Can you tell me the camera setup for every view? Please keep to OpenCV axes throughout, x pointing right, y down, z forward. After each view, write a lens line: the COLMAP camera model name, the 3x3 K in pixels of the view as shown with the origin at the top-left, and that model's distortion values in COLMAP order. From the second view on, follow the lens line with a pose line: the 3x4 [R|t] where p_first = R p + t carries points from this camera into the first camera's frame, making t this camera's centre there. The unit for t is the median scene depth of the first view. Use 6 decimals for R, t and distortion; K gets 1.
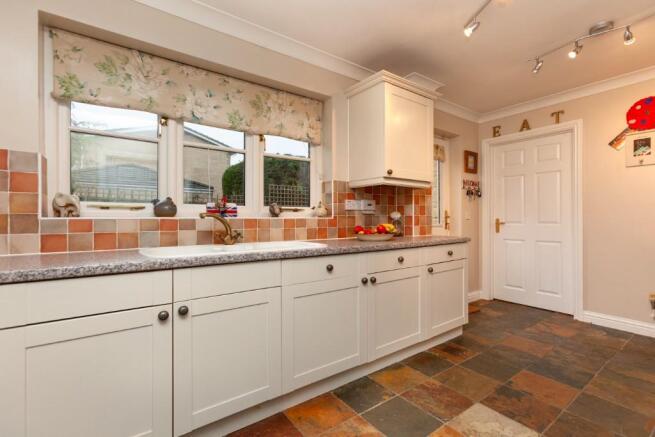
lens RADIAL K [[300.8, 0, 324.1], [0, 300.8, 218.7], [0, 0, 1]] dist [-0.004934, 0.002390]
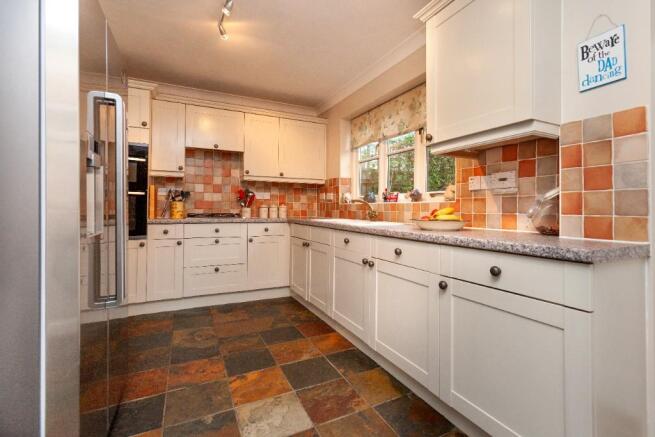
lens RADIAL K [[300.8, 0, 333.3], [0, 300.8, 203.1], [0, 0, 1]] dist [-0.004934, 0.002390]
pose [[-0.148174, -0.013757, -0.988866, 1.127388], [-0.007110, 0.999892, -0.012845, 0.018920], [0.988936, 0.005128, -0.148256, 1.004273]]
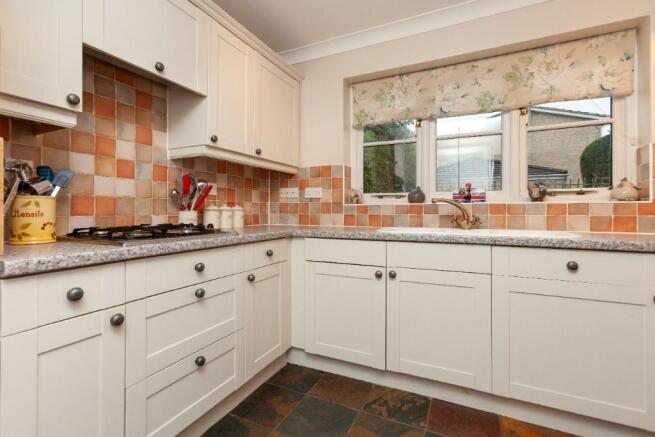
lens RADIAL K [[300.8, 0, 311.9], [0, 300.8, 208.7], [0, 0, 1]] dist [-0.004934, 0.002390]
pose [[0.459888, -0.001470, -0.887976, 0.336740], [-0.001576, 0.999996, -0.002472, 0.019726], [0.887975, 0.002536, 0.459884, 0.069897]]
